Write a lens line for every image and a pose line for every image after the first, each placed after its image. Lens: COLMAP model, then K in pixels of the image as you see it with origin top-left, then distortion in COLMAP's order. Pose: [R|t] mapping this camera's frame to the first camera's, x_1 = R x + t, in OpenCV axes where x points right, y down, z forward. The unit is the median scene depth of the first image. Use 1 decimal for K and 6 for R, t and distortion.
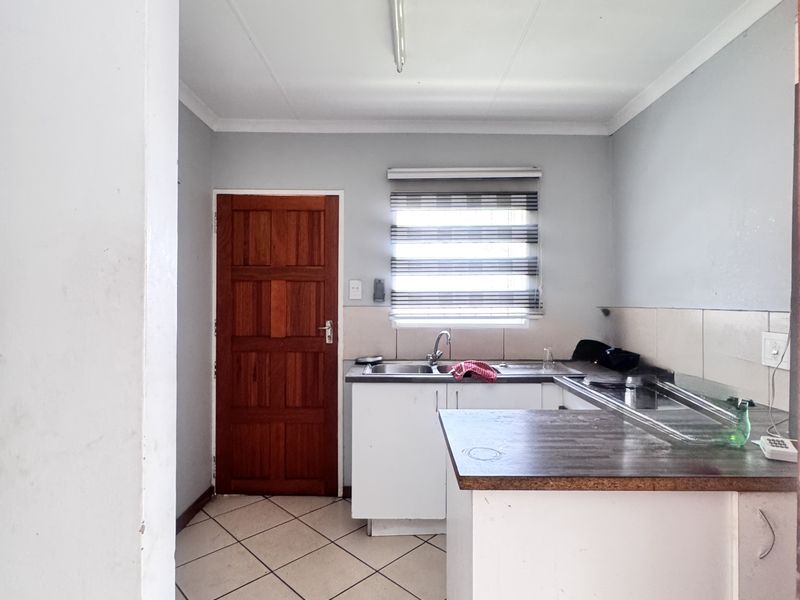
lens RADIAL K [[424.8, 0, 396.8], [0, 424.8, 300.0], [0, 0, 1]] dist [-0.010397, 0.002875]
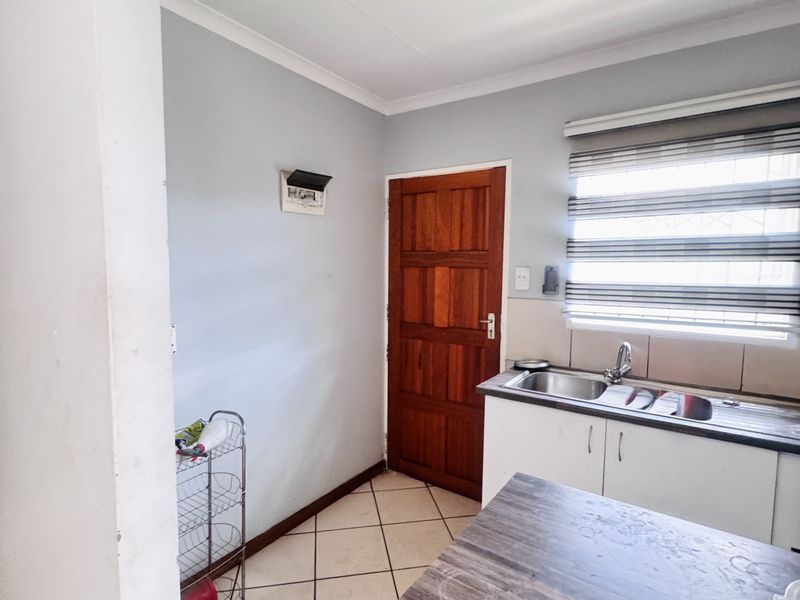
lens RADIAL K [[424.8, 0, 400.3], [0, 424.8, 299.1], [0, 0, 1]] dist [-0.010397, 0.002875]
pose [[0.822286, 0.051448, -0.566744, 0.180665], [-0.006518, 0.996691, 0.081020, -0.050301], [0.569037, -0.062928, 0.819900, 0.175347]]
